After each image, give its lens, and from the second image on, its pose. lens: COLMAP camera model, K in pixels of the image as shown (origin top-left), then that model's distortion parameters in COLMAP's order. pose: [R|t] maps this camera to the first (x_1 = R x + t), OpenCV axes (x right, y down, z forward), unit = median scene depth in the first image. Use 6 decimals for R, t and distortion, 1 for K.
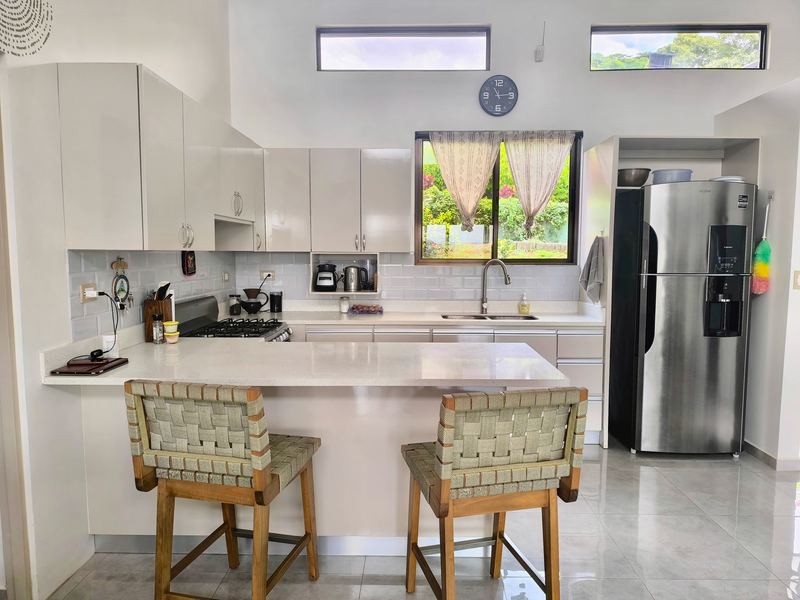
lens RADIAL K [[551.5, 0, 400.0], [0, 551.5, 300.0], [0, 0, 1]] dist [0.037021, -0.004984]
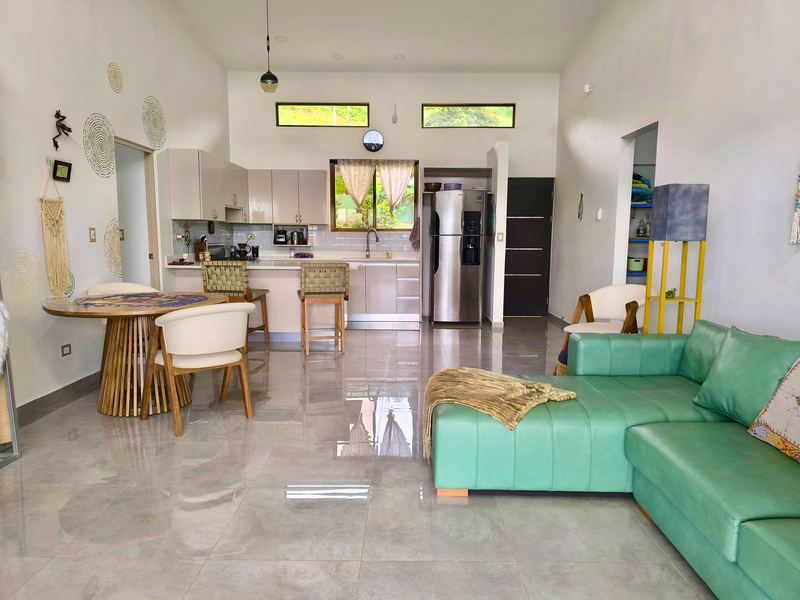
lens RADIAL K [[551.5, 0, 400.0], [0, 551.5, 300.0], [0, 0, 1]] dist [0.037021, -0.004984]
pose [[0.999873, 0.001134, 0.015897, 0.243476], [-0.001608, 0.999555, 0.029789, 0.117001], [-0.015856, -0.029811, 0.999430, -0.910436]]
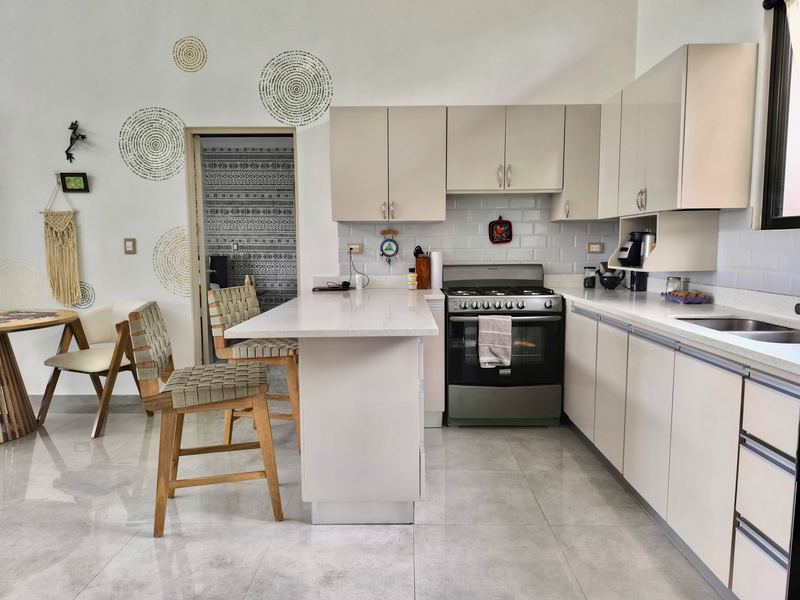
lens RADIAL K [[551.5, 0, 400.0], [0, 551.5, 300.0], [0, 0, 1]] dist [0.037021, -0.004984]
pose [[0.005102, 0.091945, -0.995751, 0.657299], [-0.082303, 0.992424, 0.091216, -0.013103], [0.996594, 0.081487, 0.012631, 0.673227]]
